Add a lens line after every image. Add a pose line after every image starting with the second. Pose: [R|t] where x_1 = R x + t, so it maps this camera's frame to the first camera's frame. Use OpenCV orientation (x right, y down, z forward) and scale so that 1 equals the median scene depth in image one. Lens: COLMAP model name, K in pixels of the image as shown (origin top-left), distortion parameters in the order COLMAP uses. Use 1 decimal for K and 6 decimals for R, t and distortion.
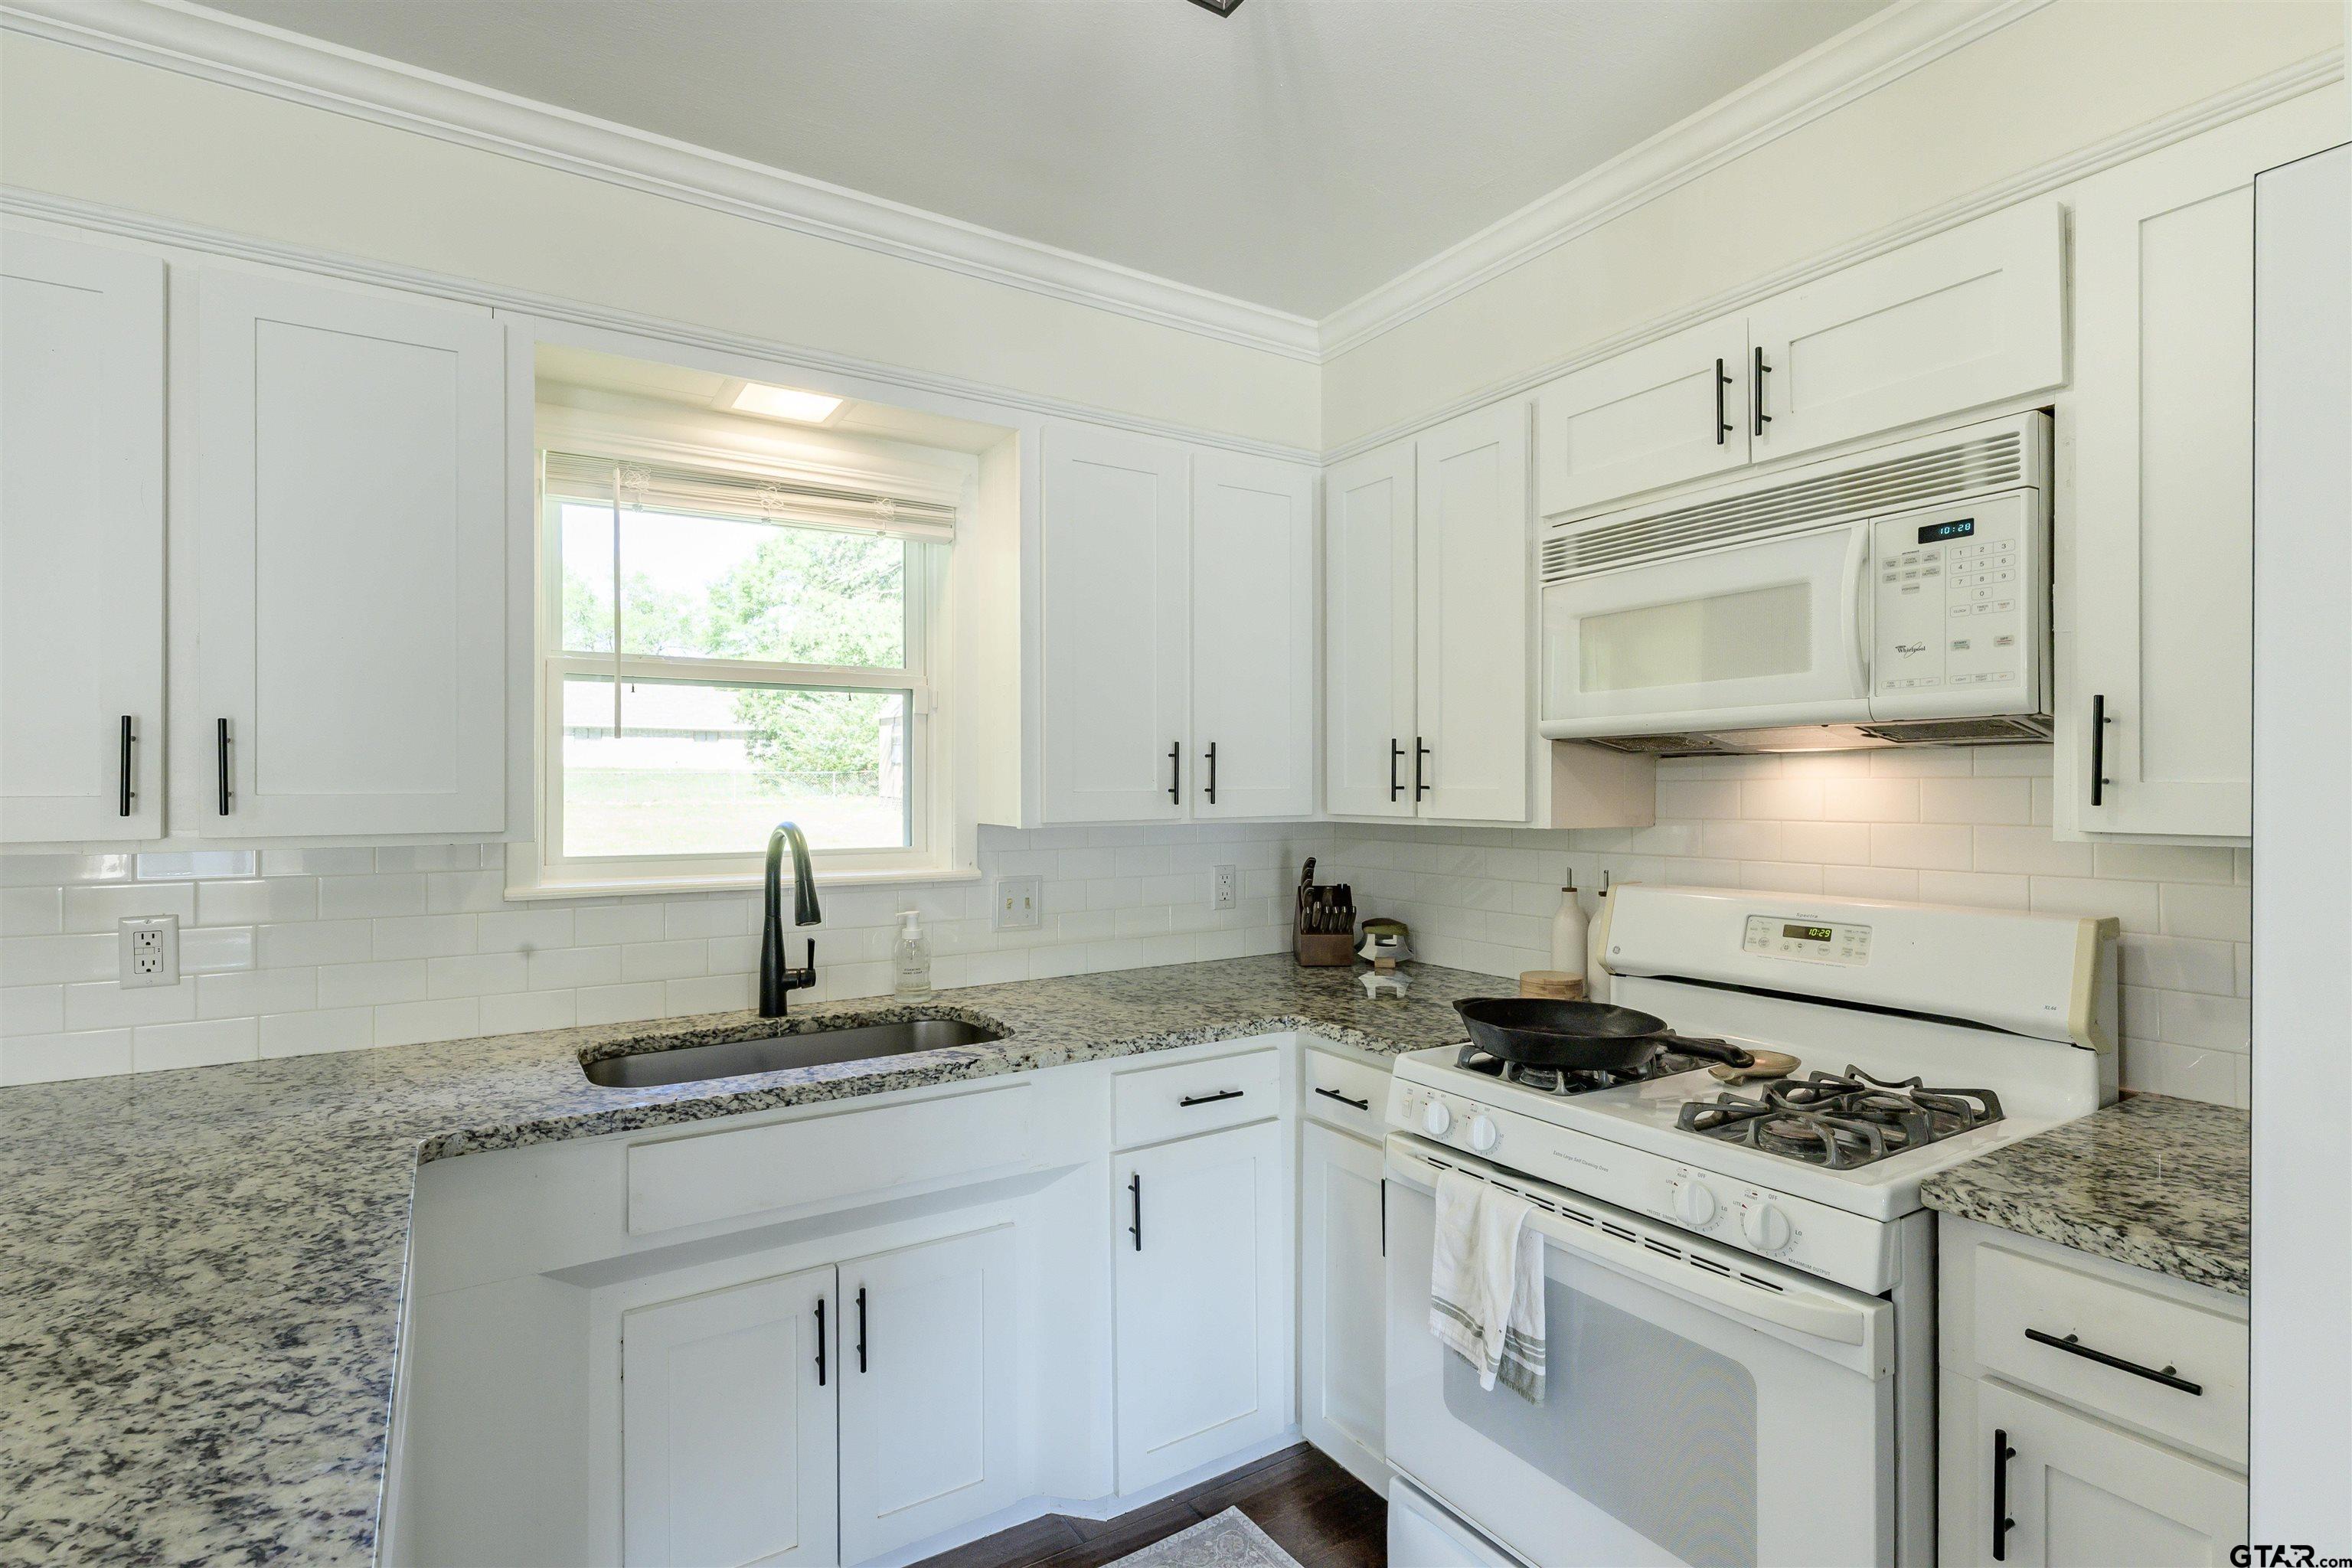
lens RADIAL K [[1053.2, 0, 1175.4], [0, 1053.2, 788.0], [0, 0, 1]] dist [-0.002484, 0.000549]
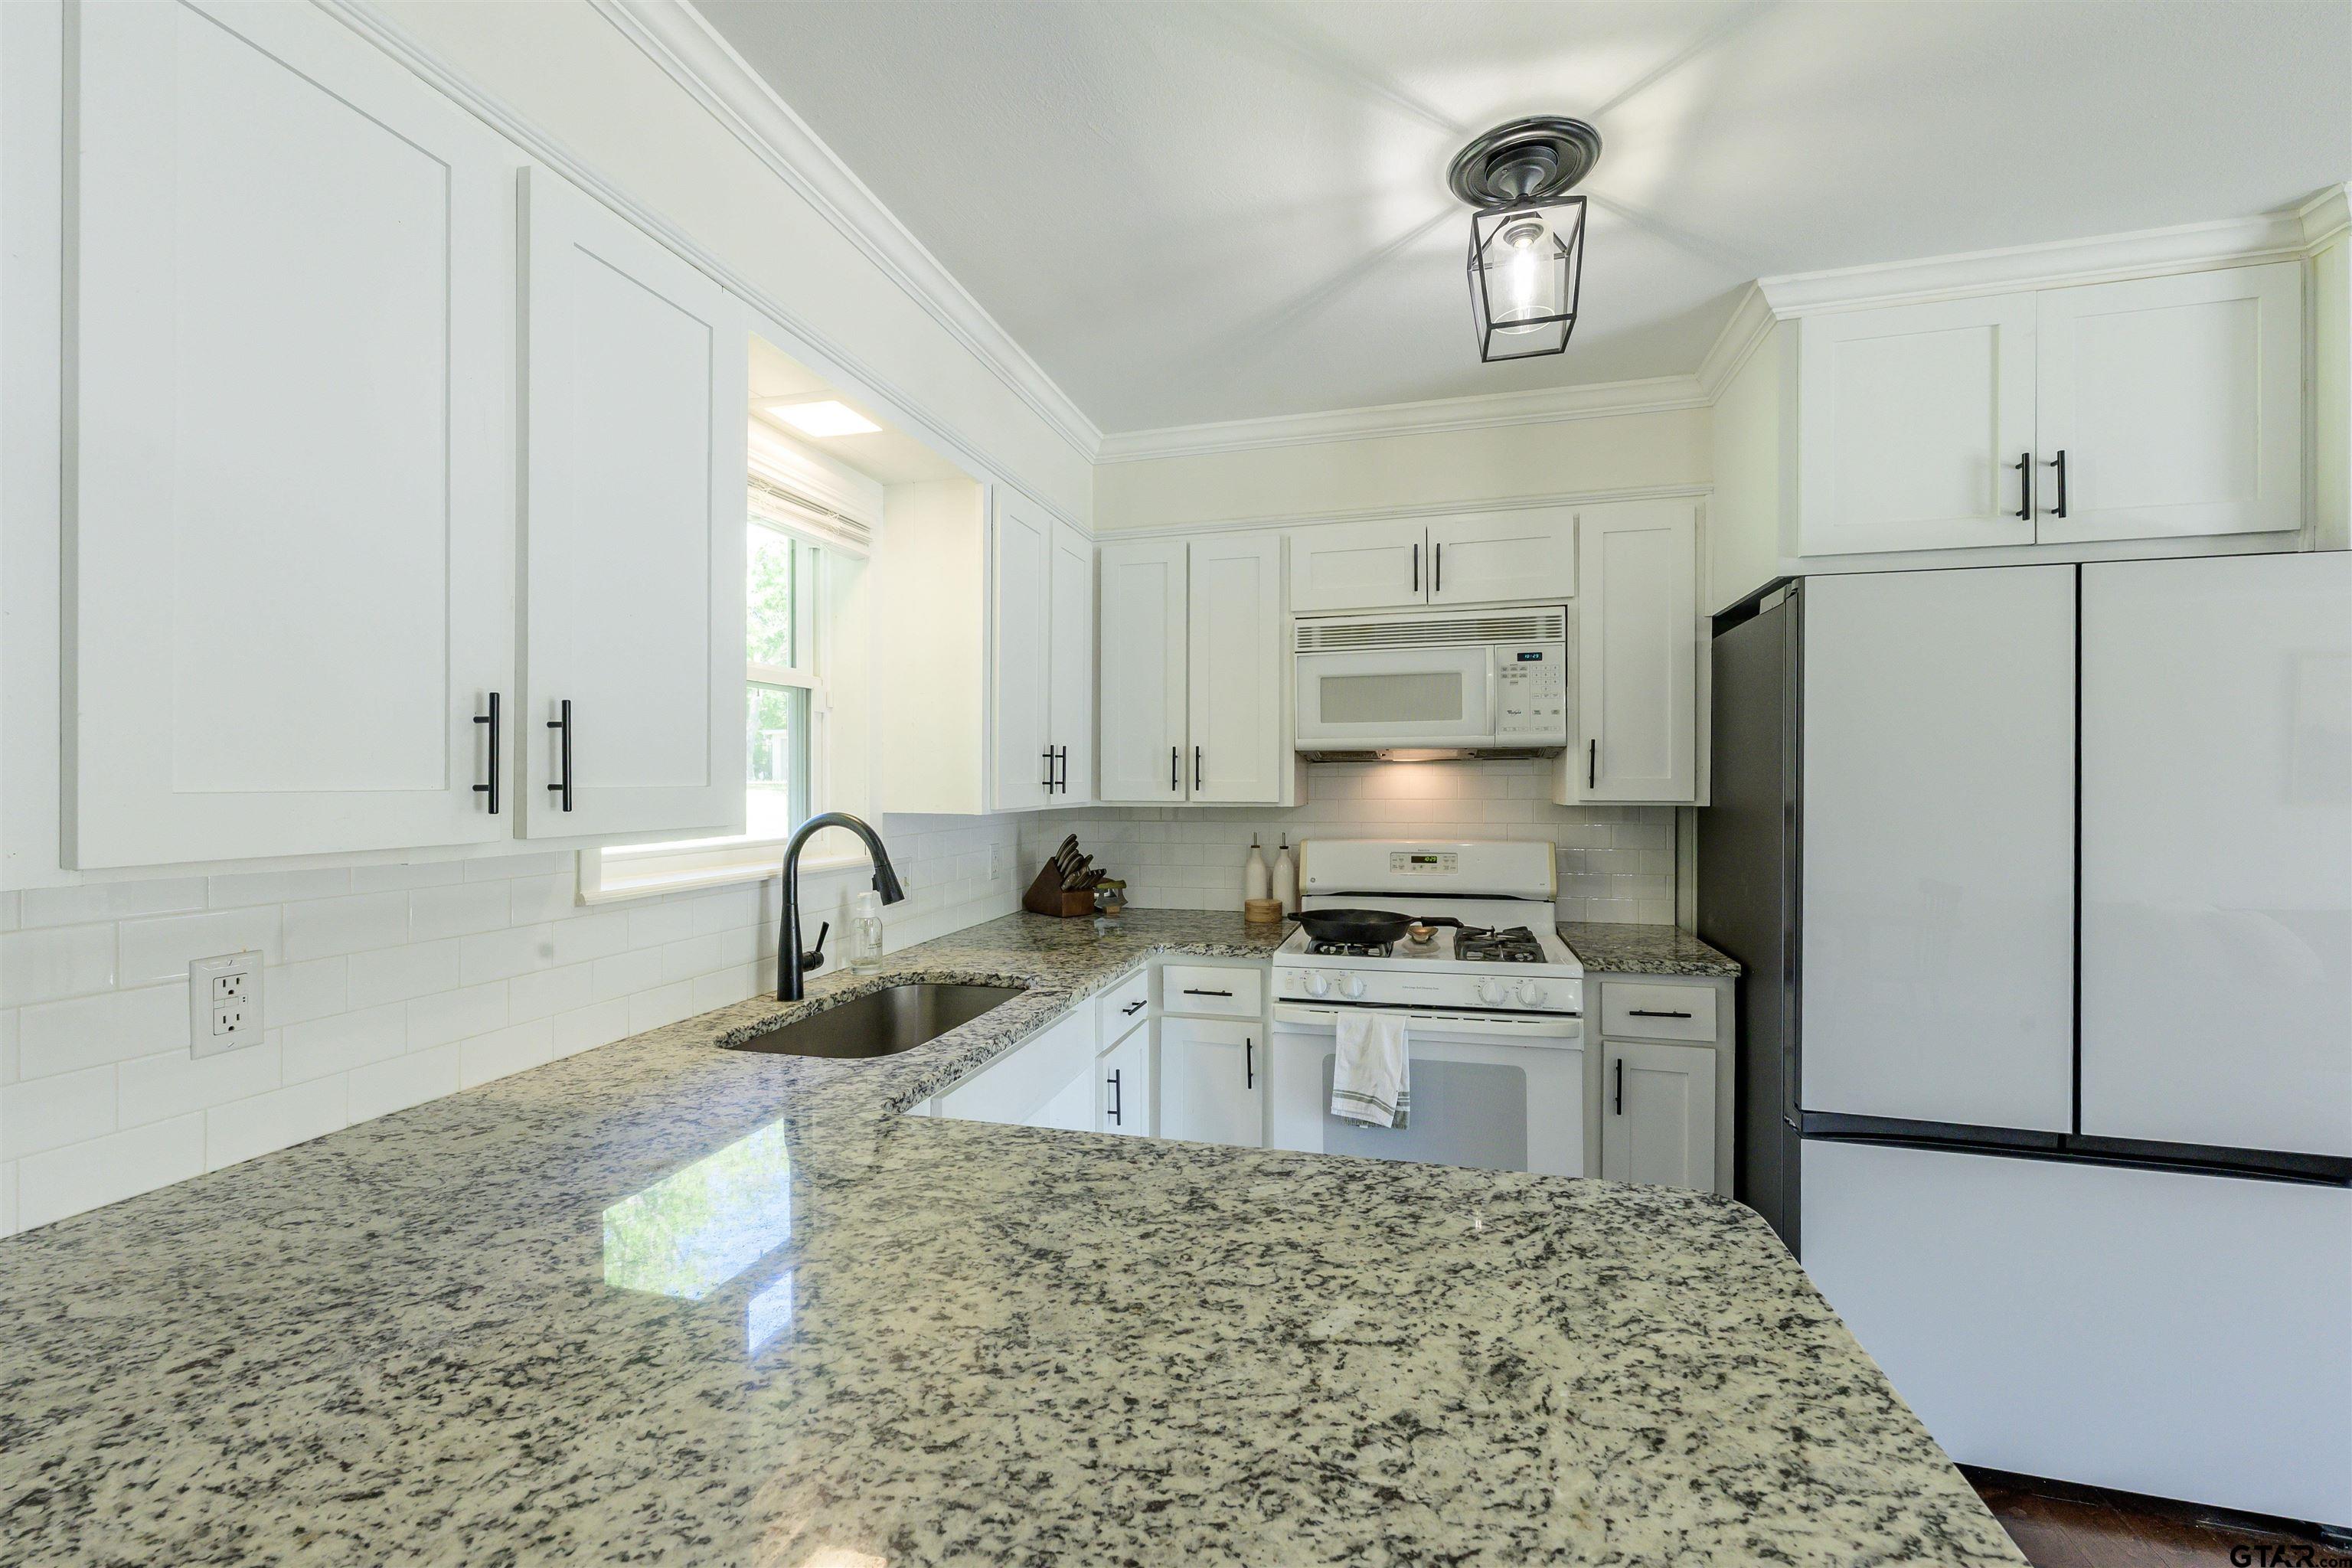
lens RADIAL K [[921.6, 0, 1162.5], [0, 921.6, 784.4], [0, 0, 1]] dist [-0.002092, -0.000273]
pose [[0.757772, -0.002203, 0.652516, -1.052933], [0.000760, 0.999997, 0.002493, 0.002108], [-0.652519, -0.001394, 0.757771, 0.102642]]
